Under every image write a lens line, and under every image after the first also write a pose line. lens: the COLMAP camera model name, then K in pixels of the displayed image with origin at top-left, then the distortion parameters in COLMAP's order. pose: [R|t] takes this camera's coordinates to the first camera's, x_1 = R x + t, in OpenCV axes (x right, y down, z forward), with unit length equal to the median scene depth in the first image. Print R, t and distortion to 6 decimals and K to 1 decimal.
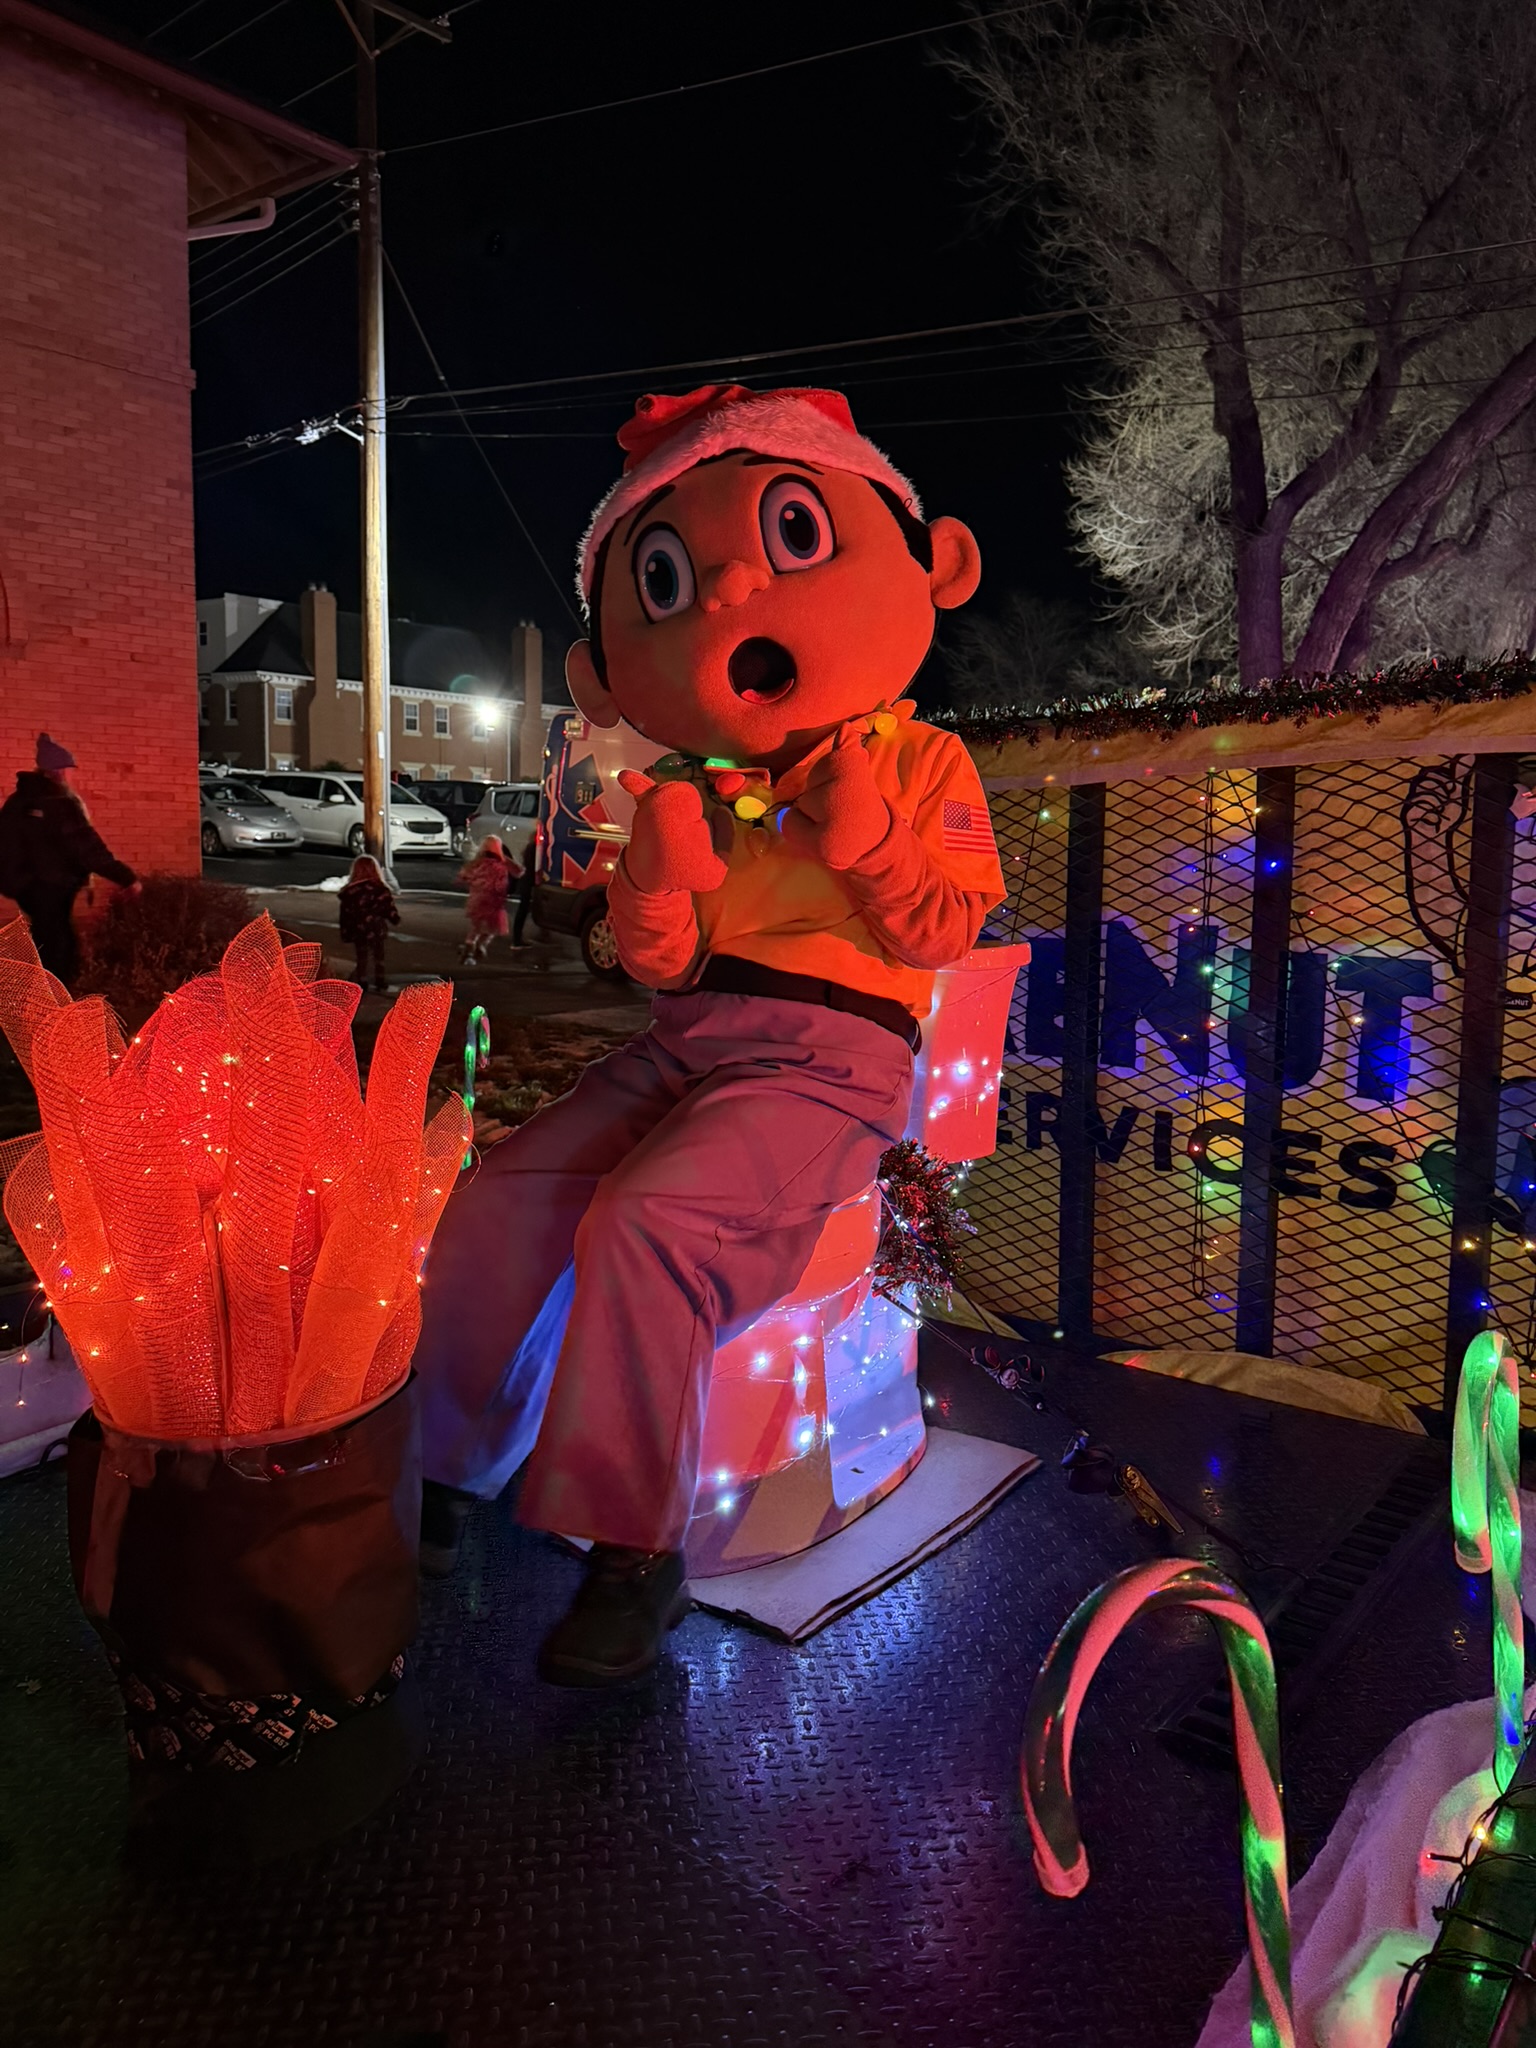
lens RADIAL K [[1462.6, 0, 768.0], [0, 1462.6, 1024.0], [0, 0, 1]] dist [0.103682, -0.130328]
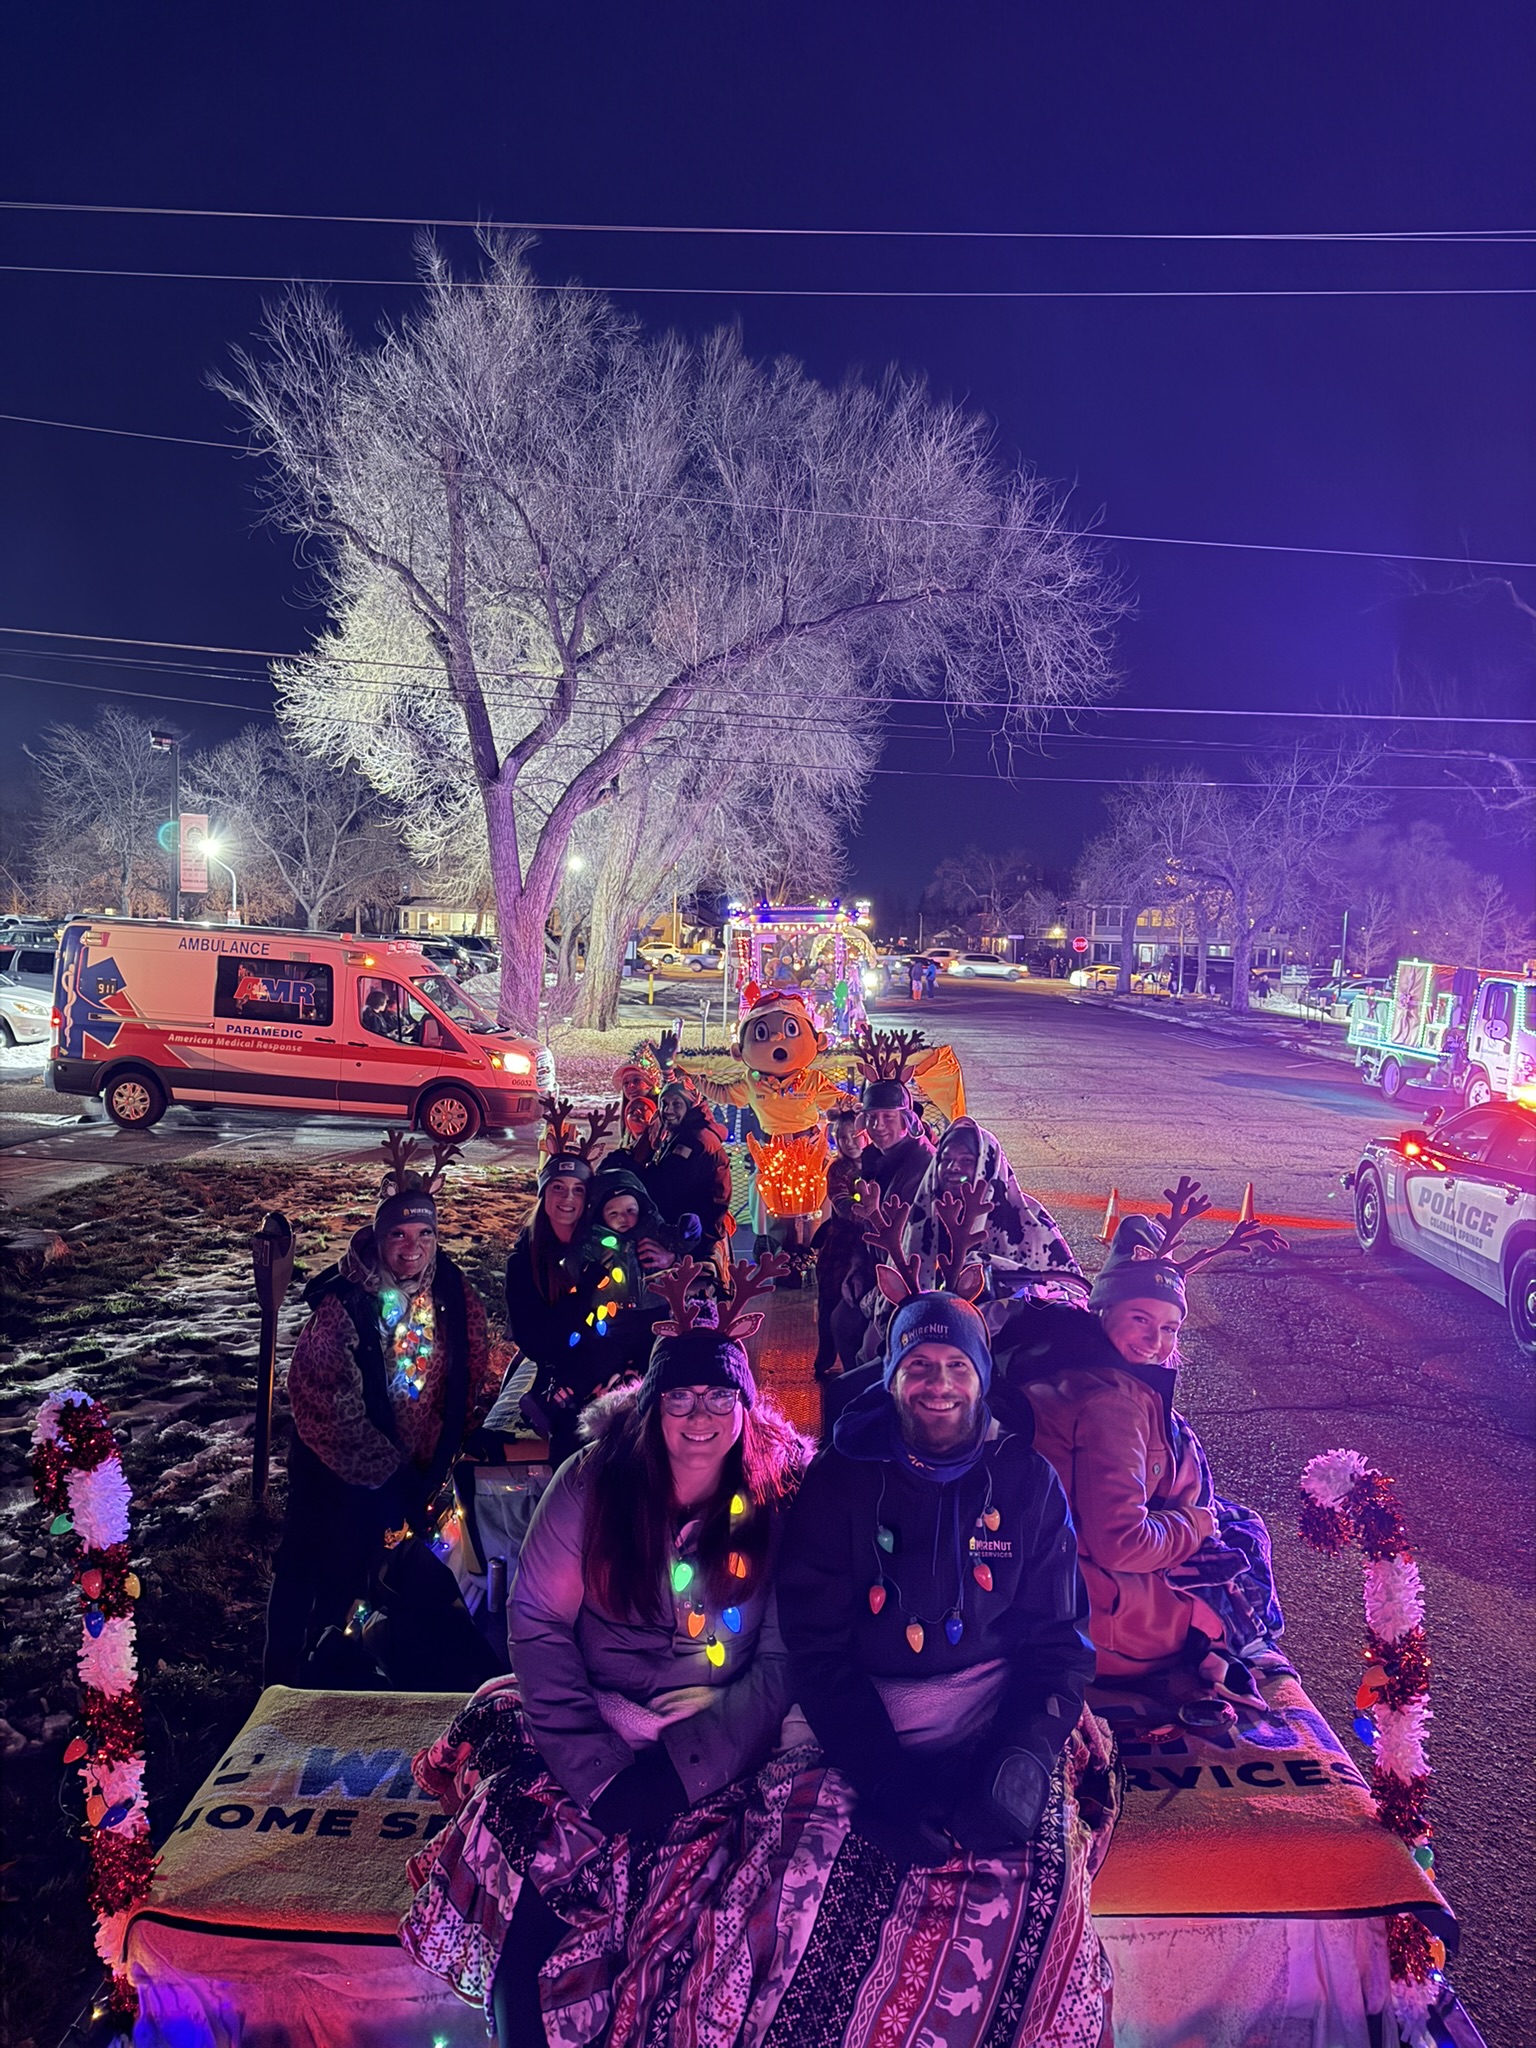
lens RADIAL K [[1462.6, 0, 768.0], [0, 1462.6, 1024.0], [0, 0, 1]] dist [0.103682, -0.130328]
pose [[0.808782, -0.044481, 0.586423, -0.291198], [0.079004, 0.996315, -0.033389, -0.023272], [-0.582777, 0.073334, 0.809316, -0.279829]]
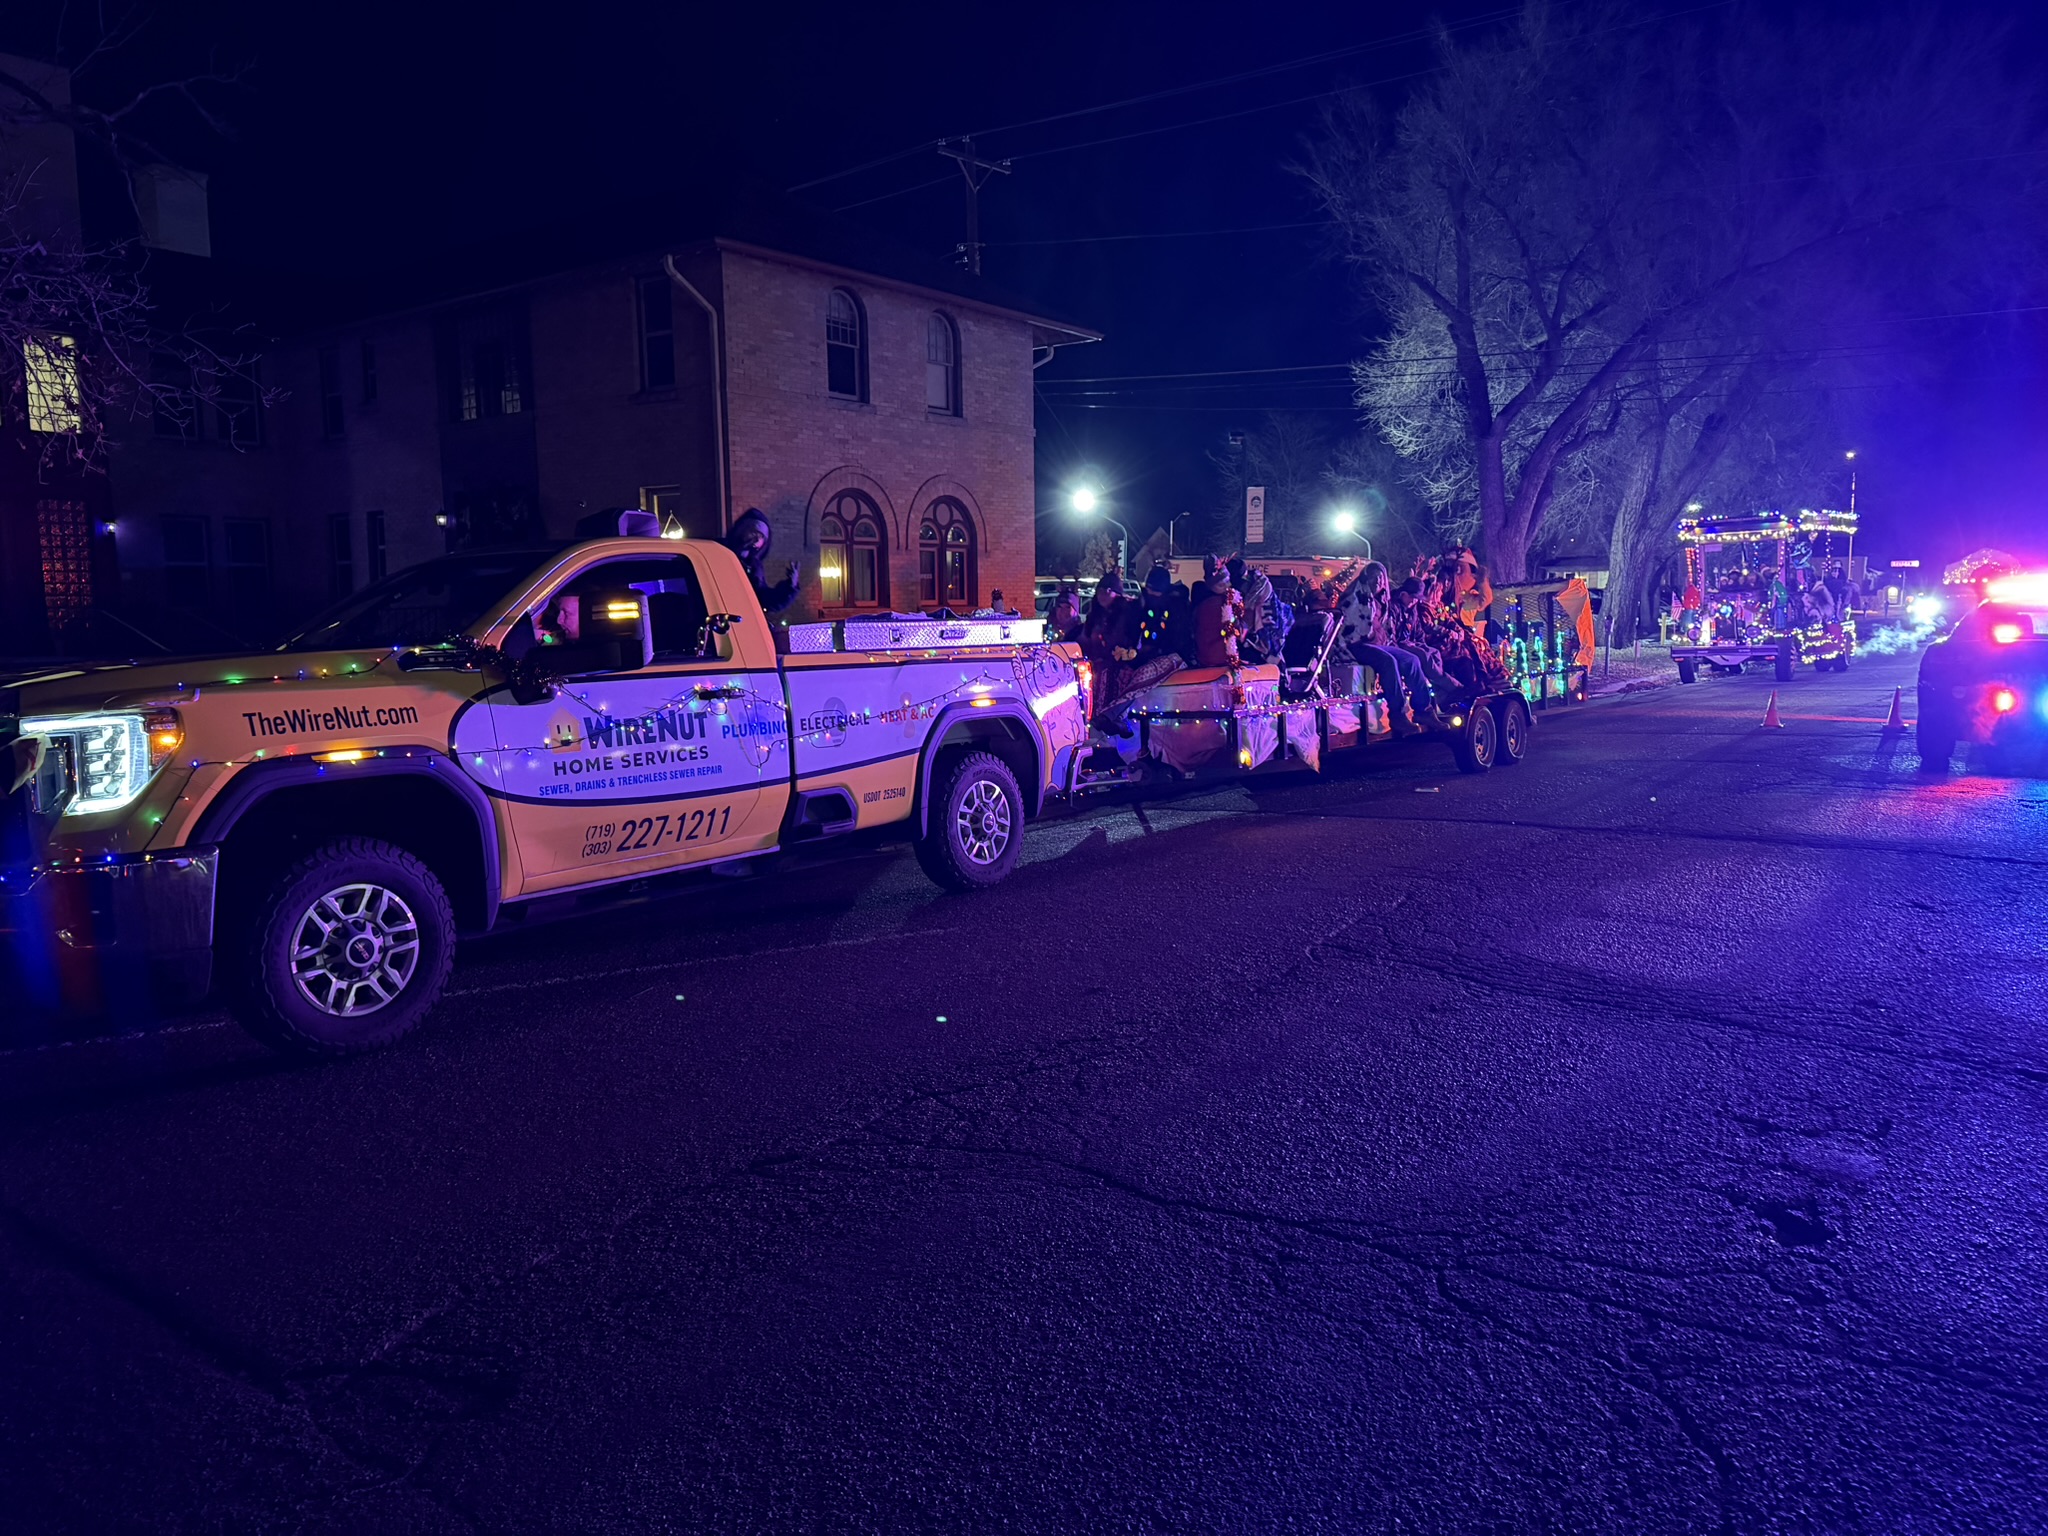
lens RADIAL K [[1462.6, 0, 1024.0], [0, 1462.6, 768.0], [0, 0, 1]] dist [0.103682, -0.130328]
pose [[0.998628, -0.049745, 0.016367, -0.267690], [0.050194, 0.998340, -0.028245, 0.090132], [-0.014935, 0.029028, 0.999467, -0.738218]]
